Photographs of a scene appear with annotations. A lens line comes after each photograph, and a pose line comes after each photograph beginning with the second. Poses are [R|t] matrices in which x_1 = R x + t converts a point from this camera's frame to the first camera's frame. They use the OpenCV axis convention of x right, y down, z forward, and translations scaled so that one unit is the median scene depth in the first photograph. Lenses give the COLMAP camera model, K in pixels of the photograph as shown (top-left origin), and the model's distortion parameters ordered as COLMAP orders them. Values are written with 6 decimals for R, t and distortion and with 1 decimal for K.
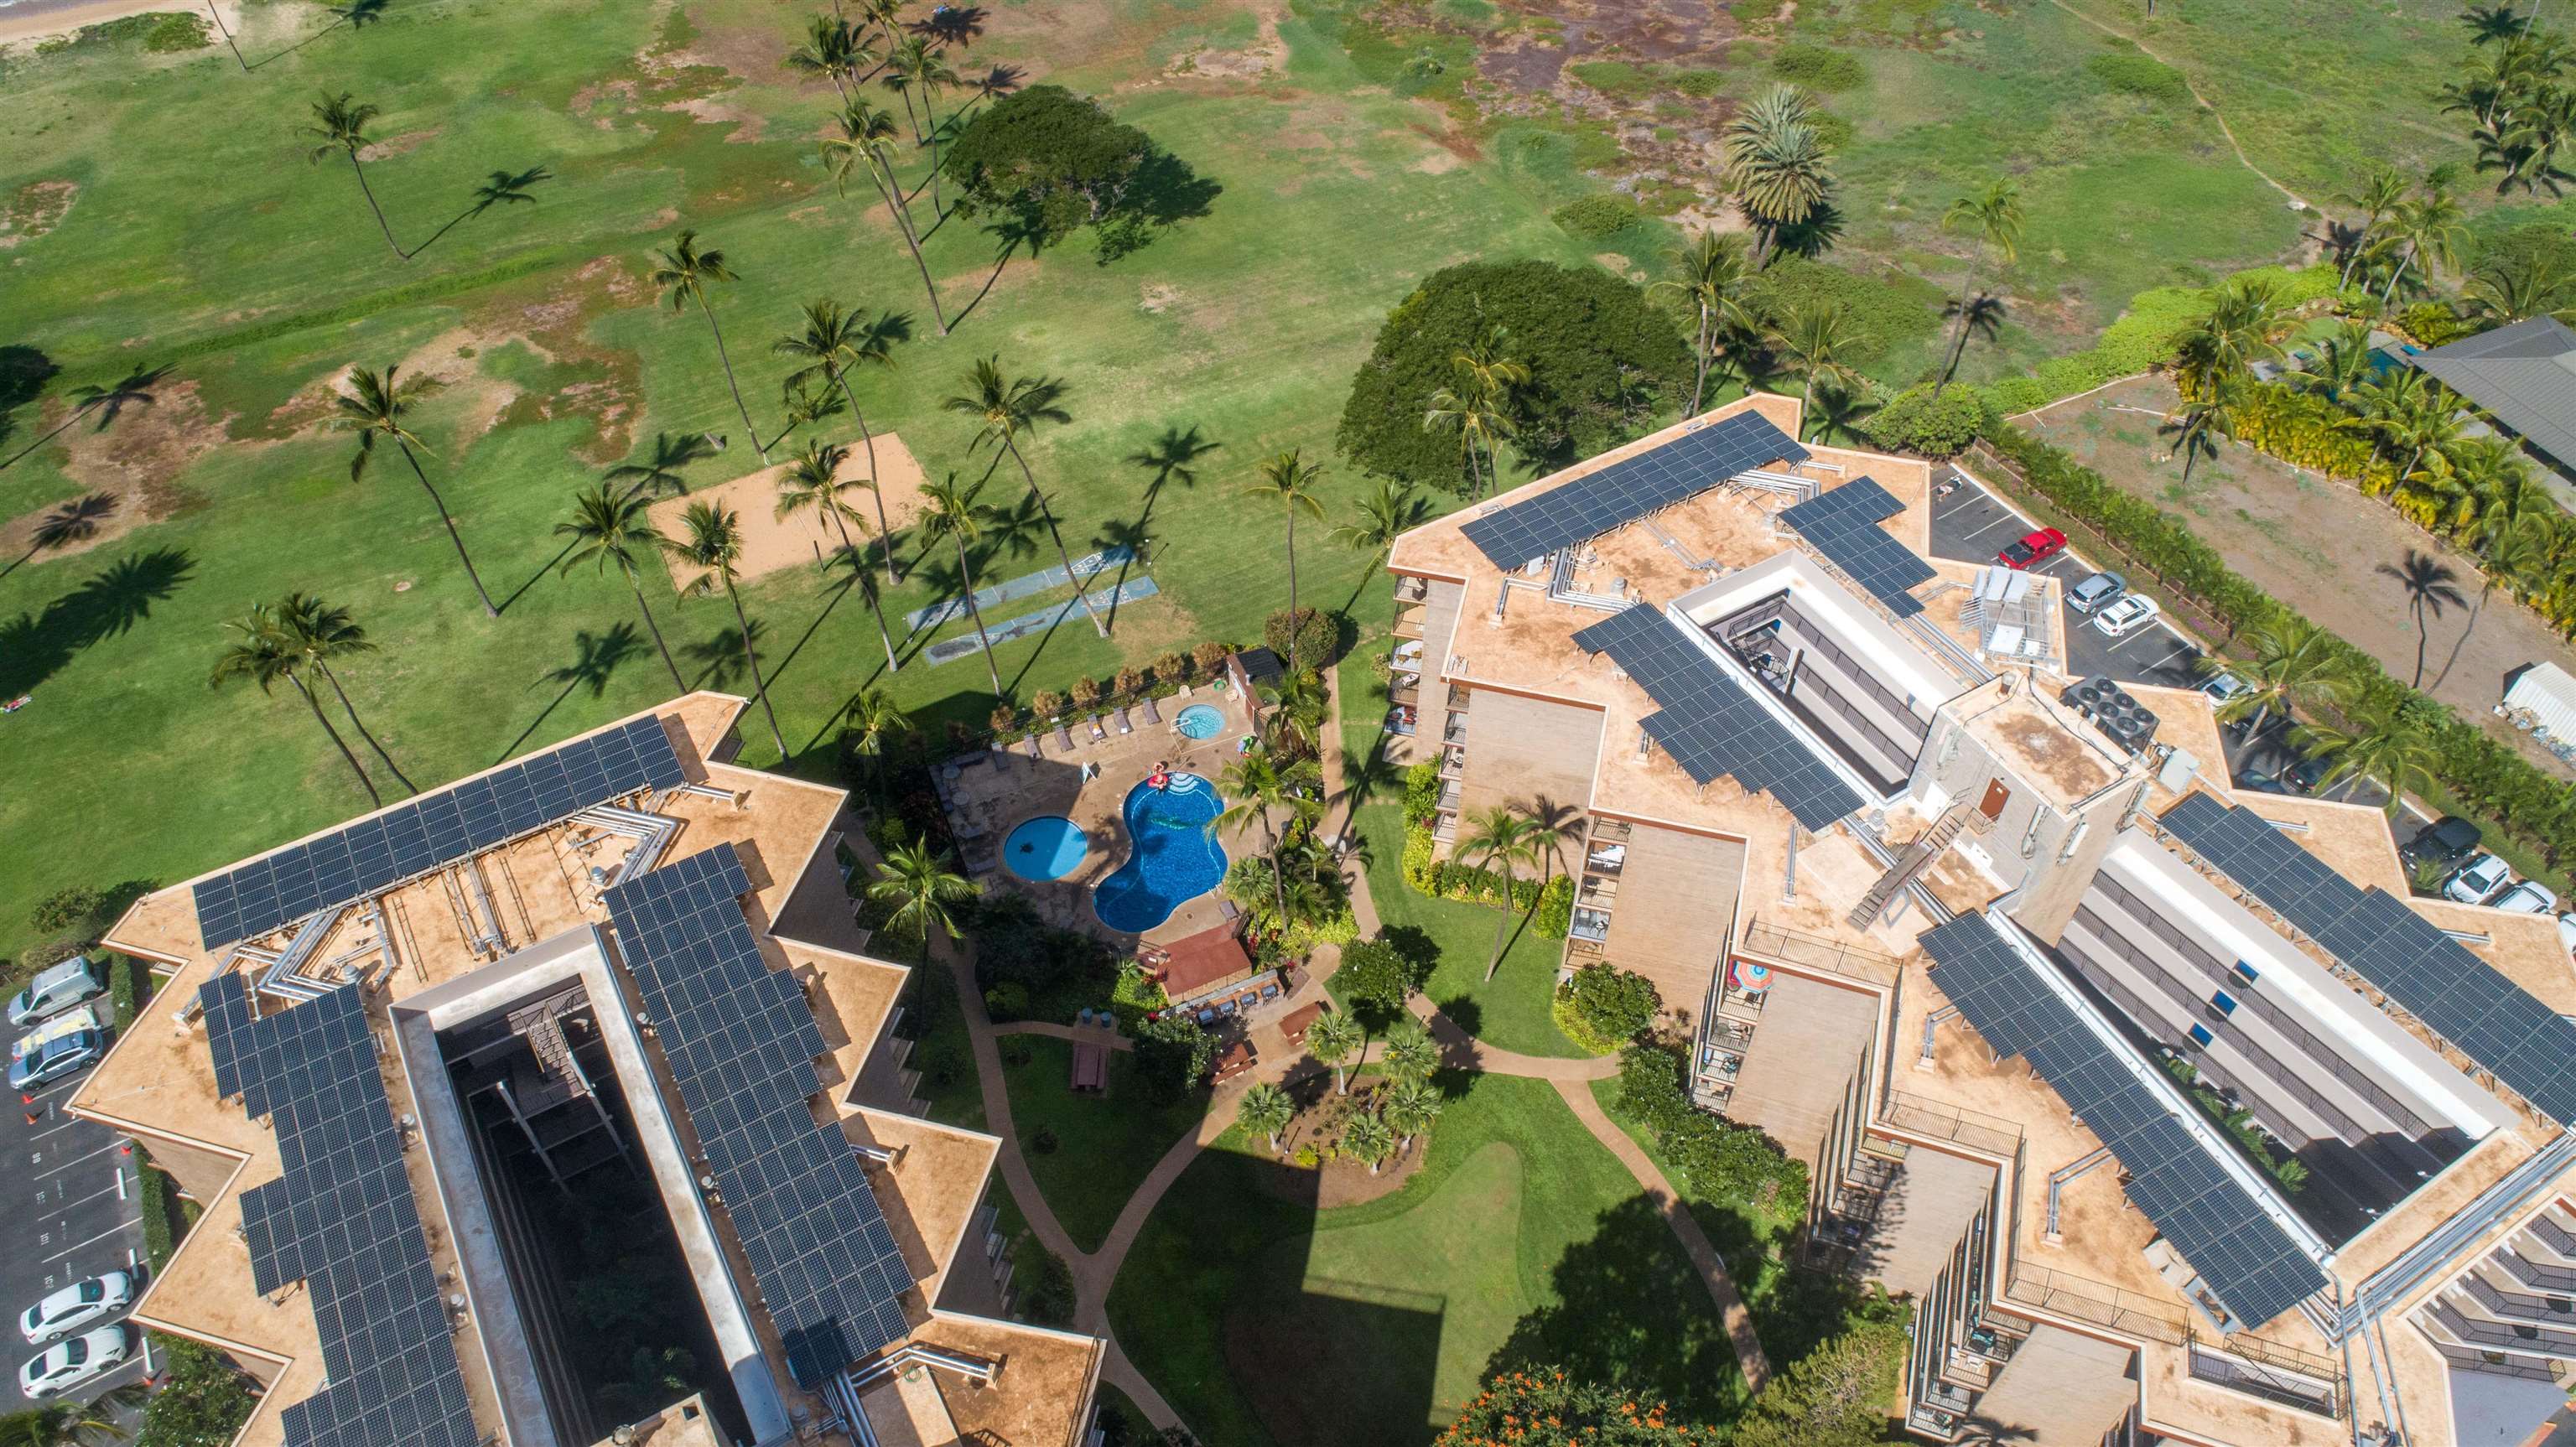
lens RADIAL K [[1727.7, 0, 1288.0], [0, 1727.7, 723.5], [0, 0, 1]] dist [-0.016252, 0.008835]
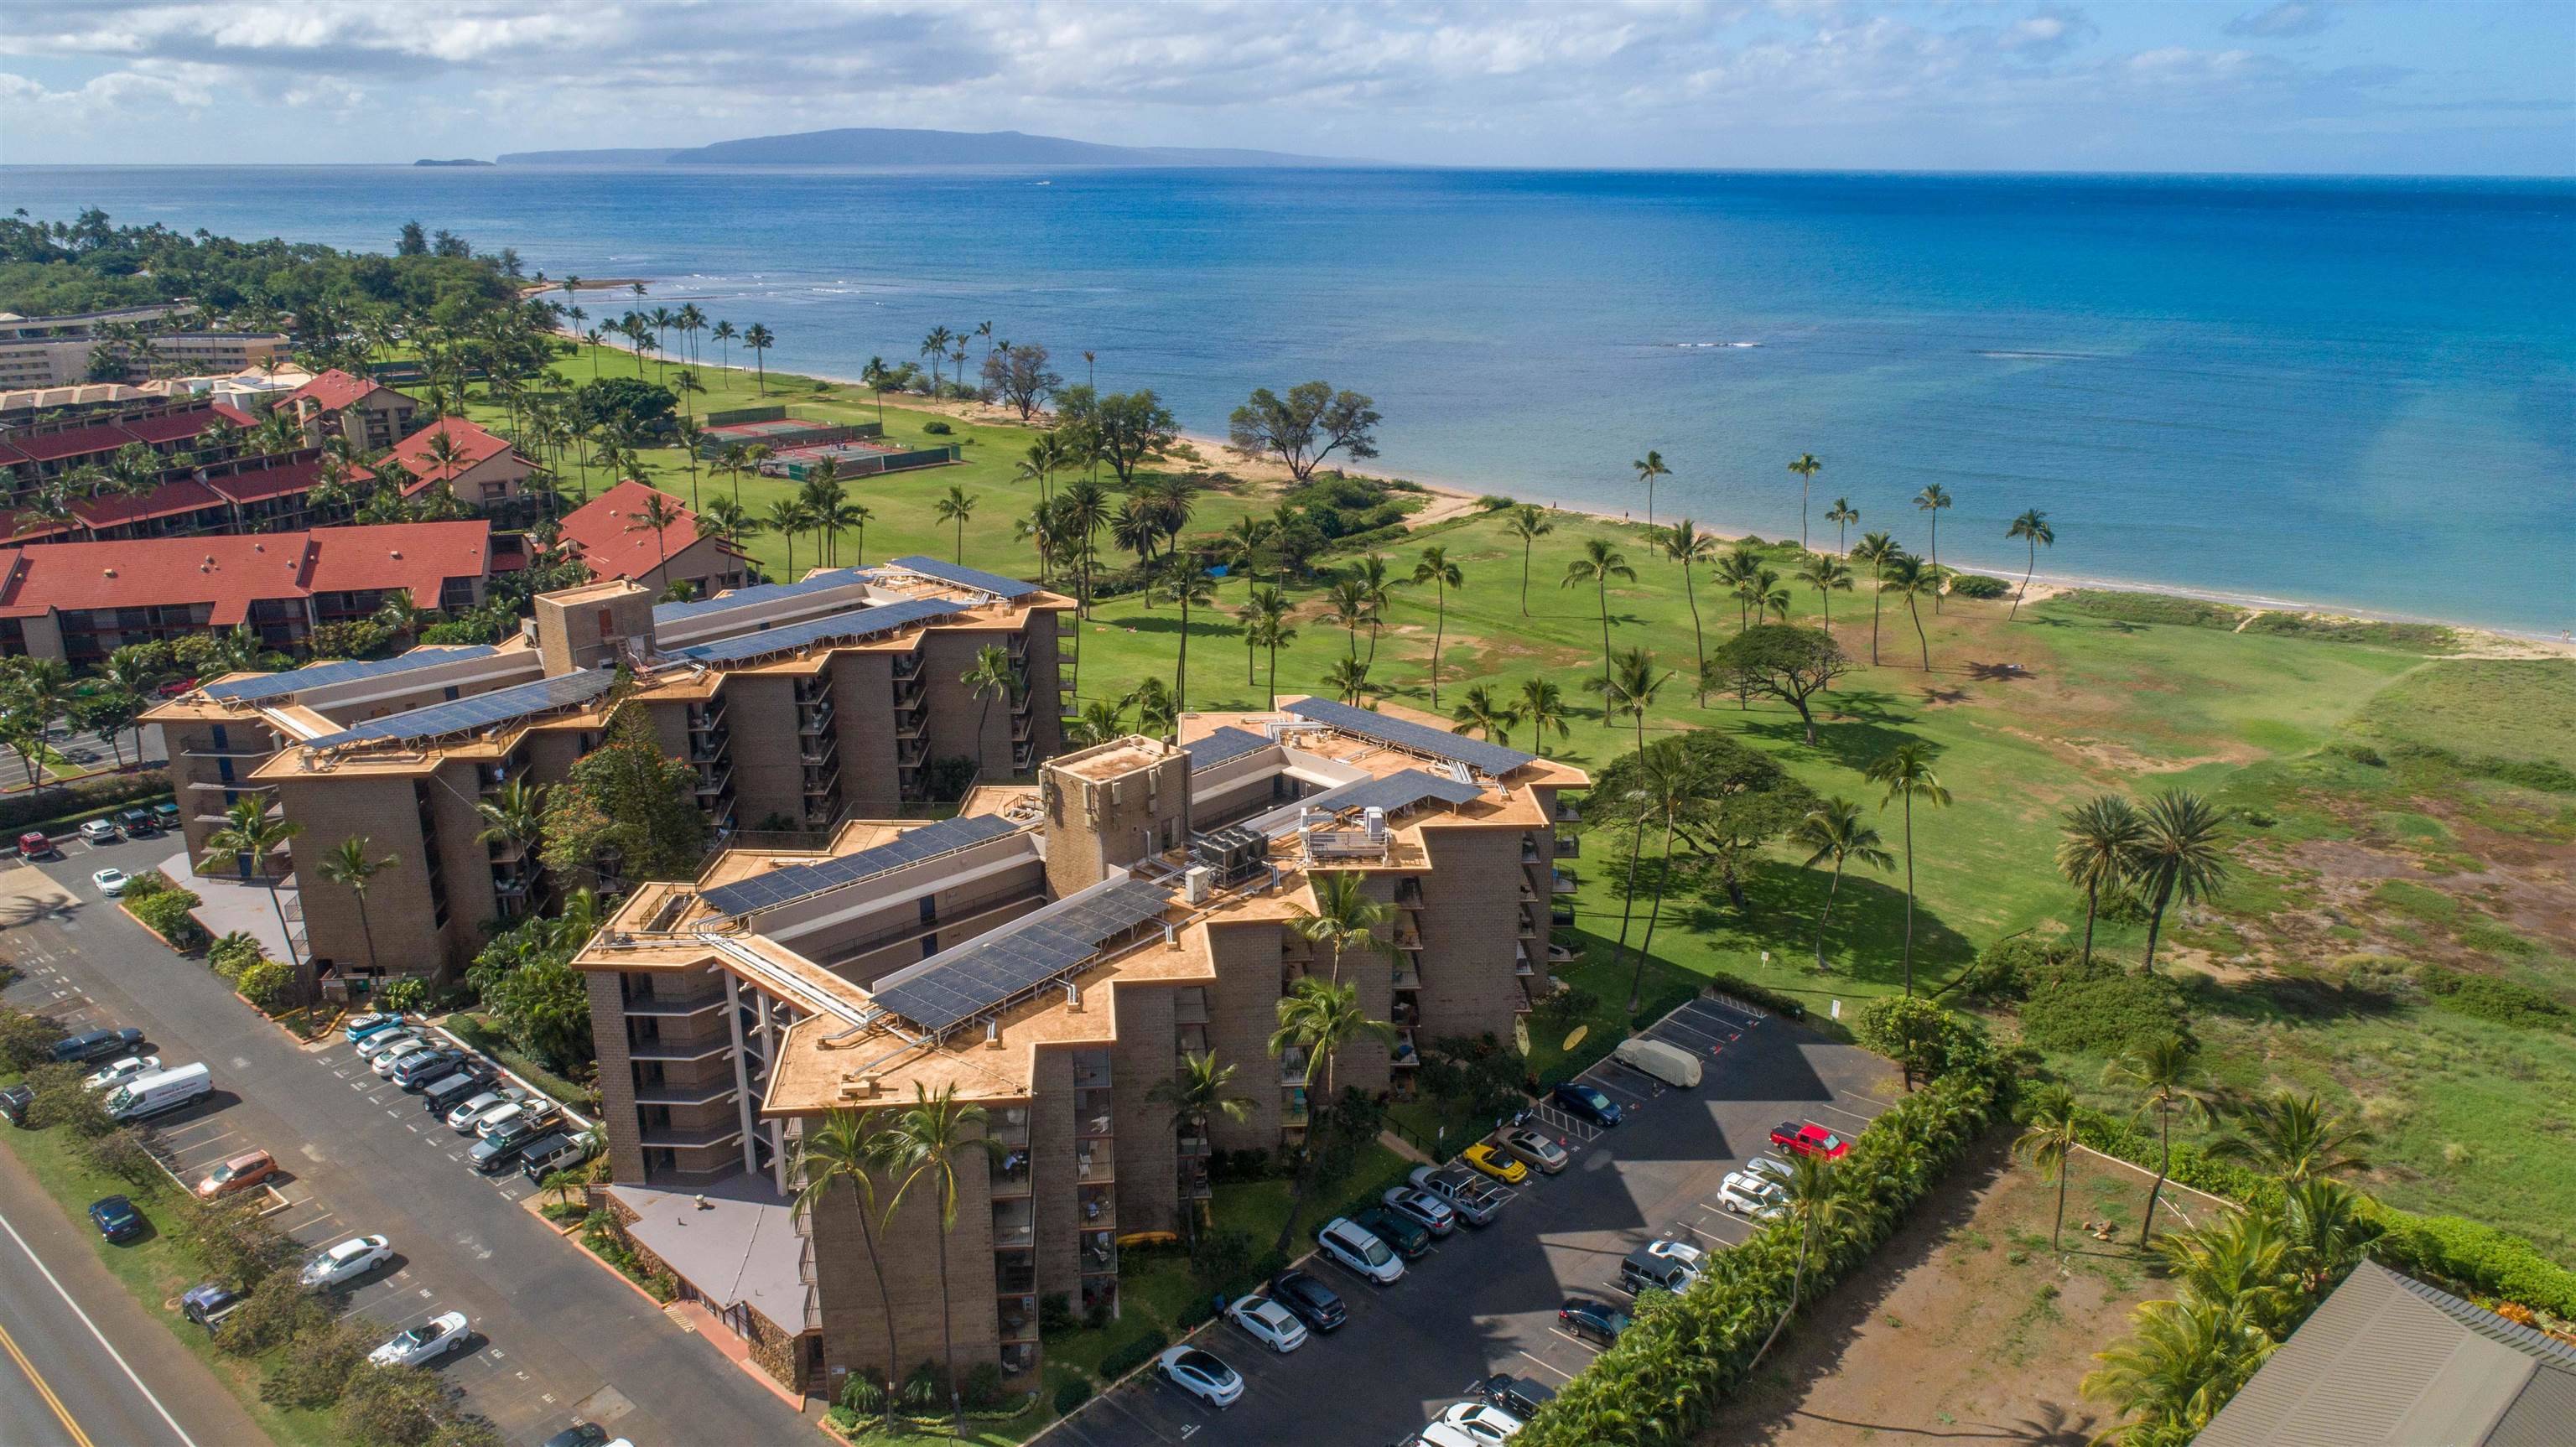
lens RADIAL K [[1727.7, 0, 1288.0], [0, 1727.7, 723.5], [0, 0, 1]] dist [-0.016252, 0.008835]
pose [[0.294941, 0.300658, -0.906981, 1.196347], [-0.701092, 0.713021, 0.008374, -0.081565], [0.649215, 0.633407, 0.421089, 0.341431]]
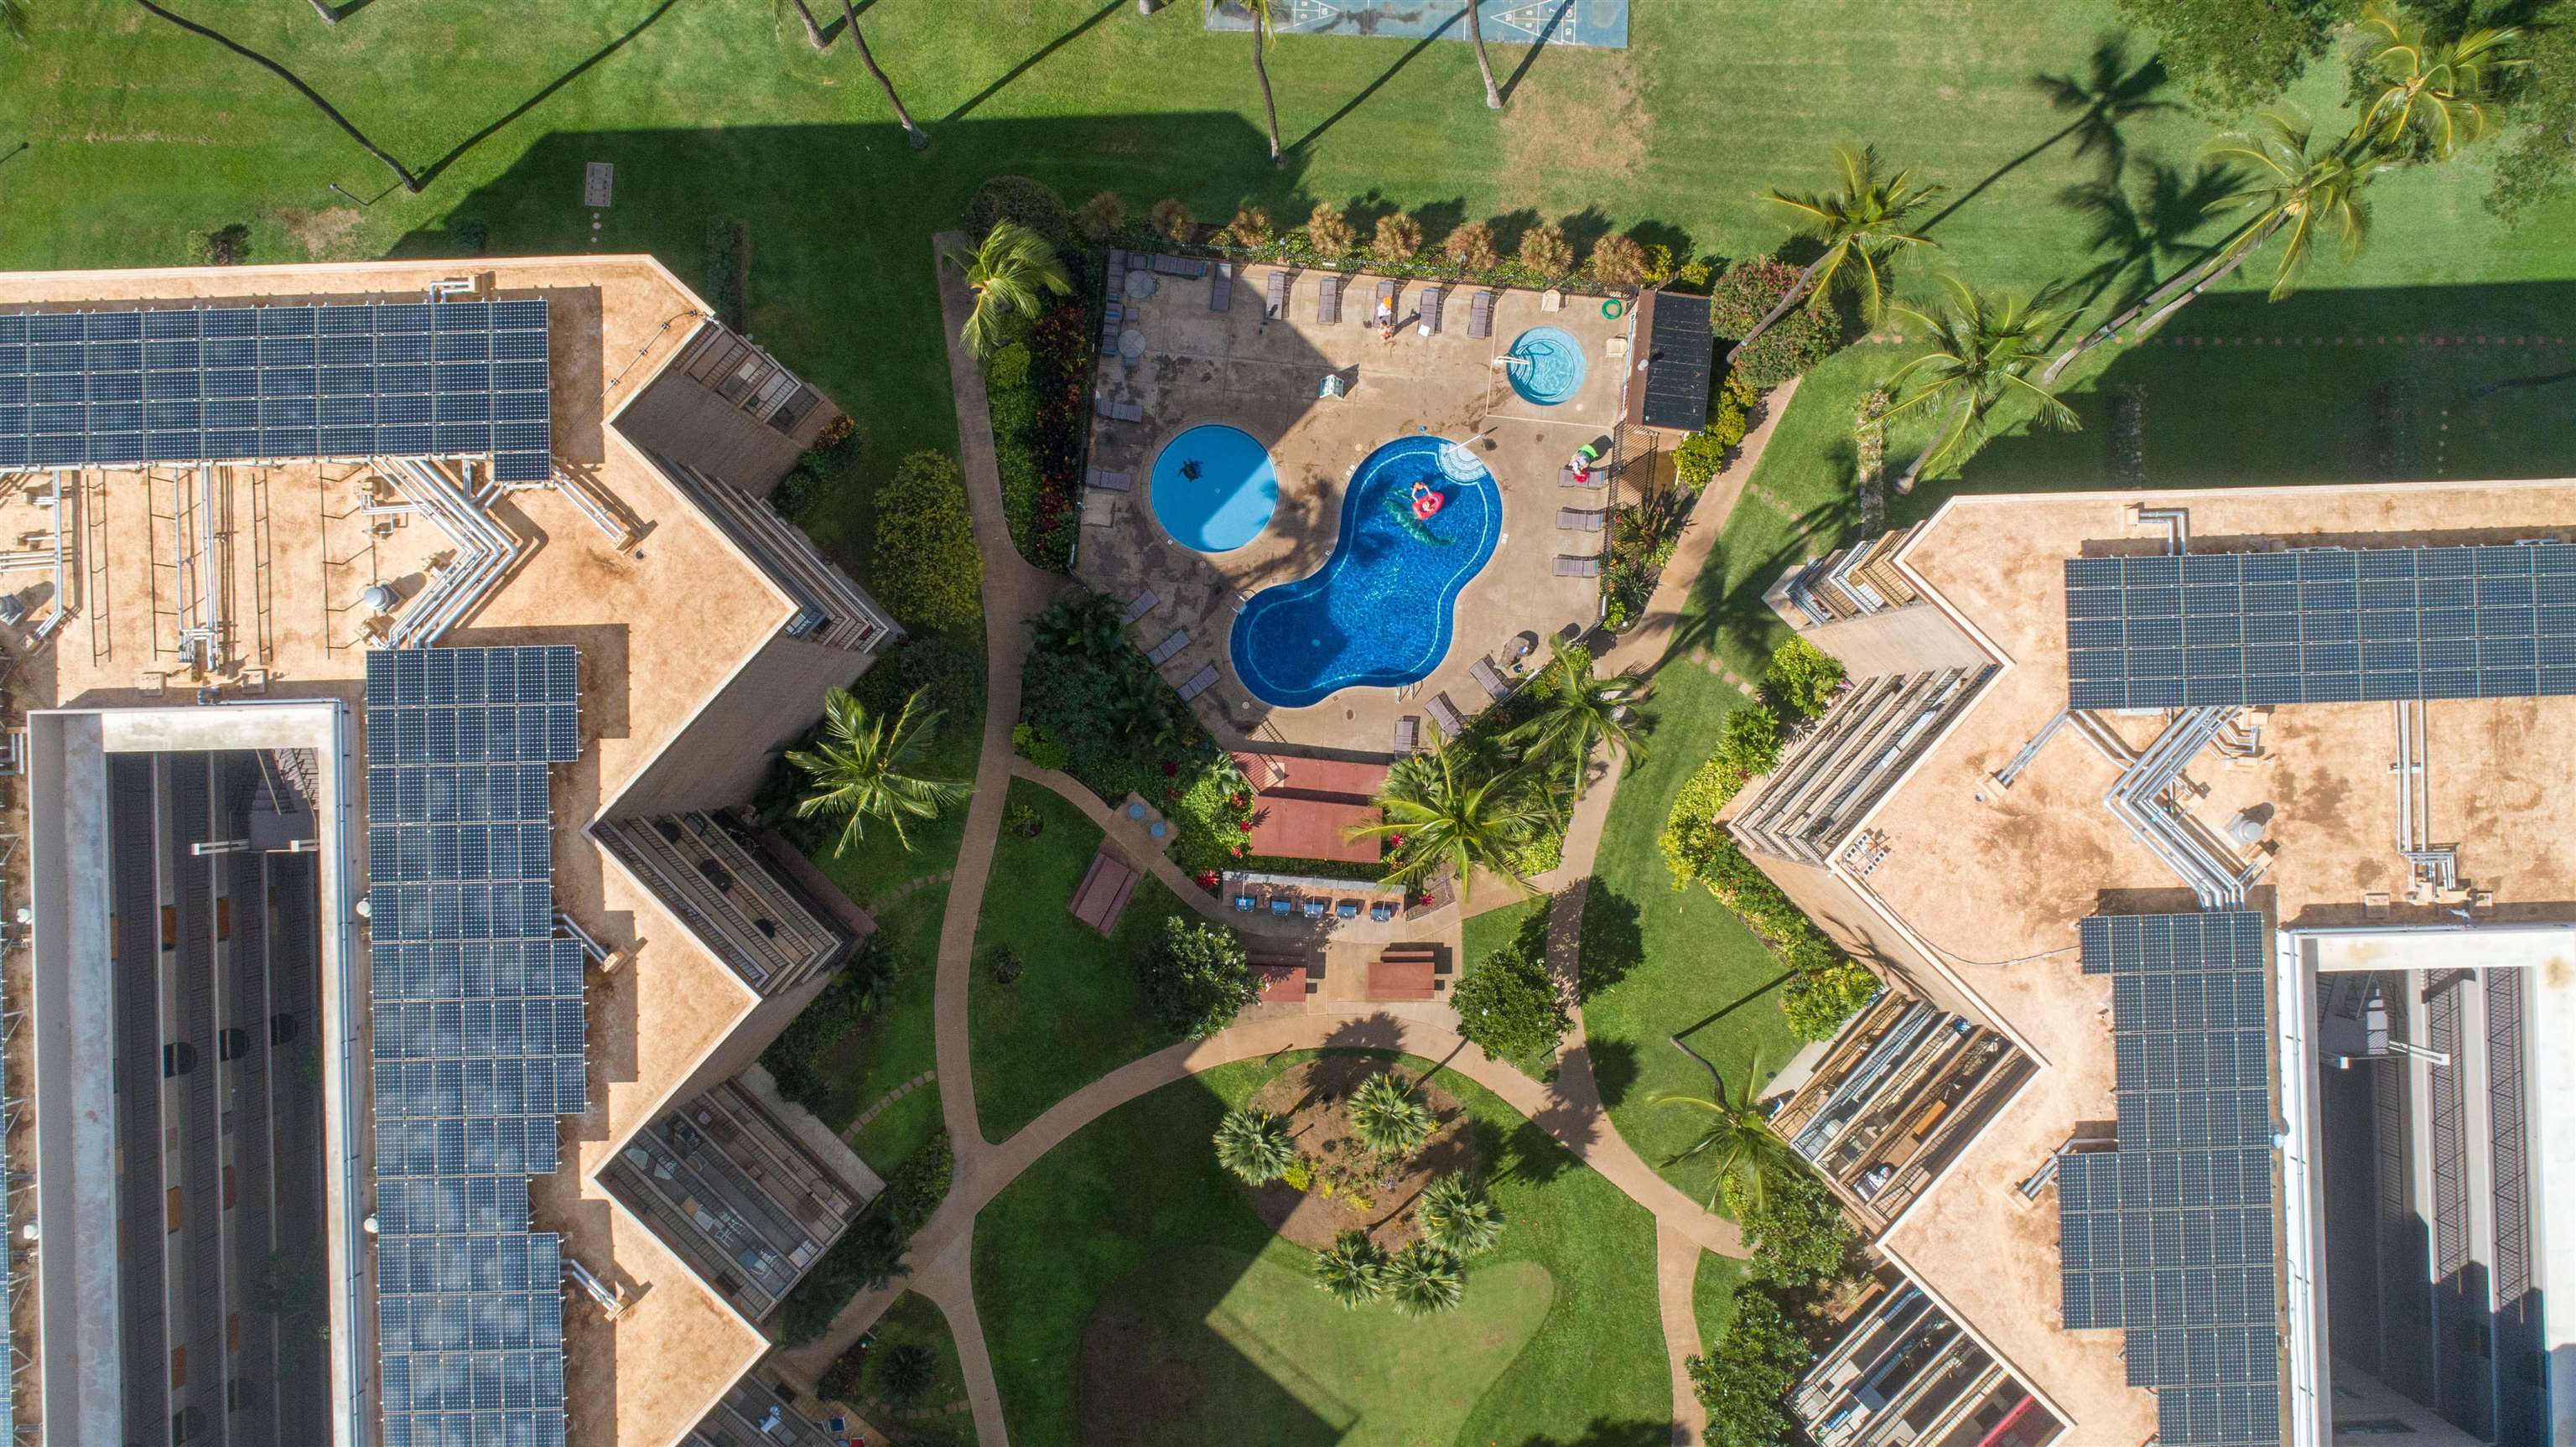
lens RADIAL K [[1727.7, 0, 1288.0], [0, 1727.7, 723.5], [0, 0, 1]] dist [-0.016252, 0.008835]
pose [[0.873909, 0.485938, -0.012134, -0.061058], [-0.349200, 0.644975, 0.679755, -0.296740], [0.338145, -0.589806, 0.733339, 0.449869]]
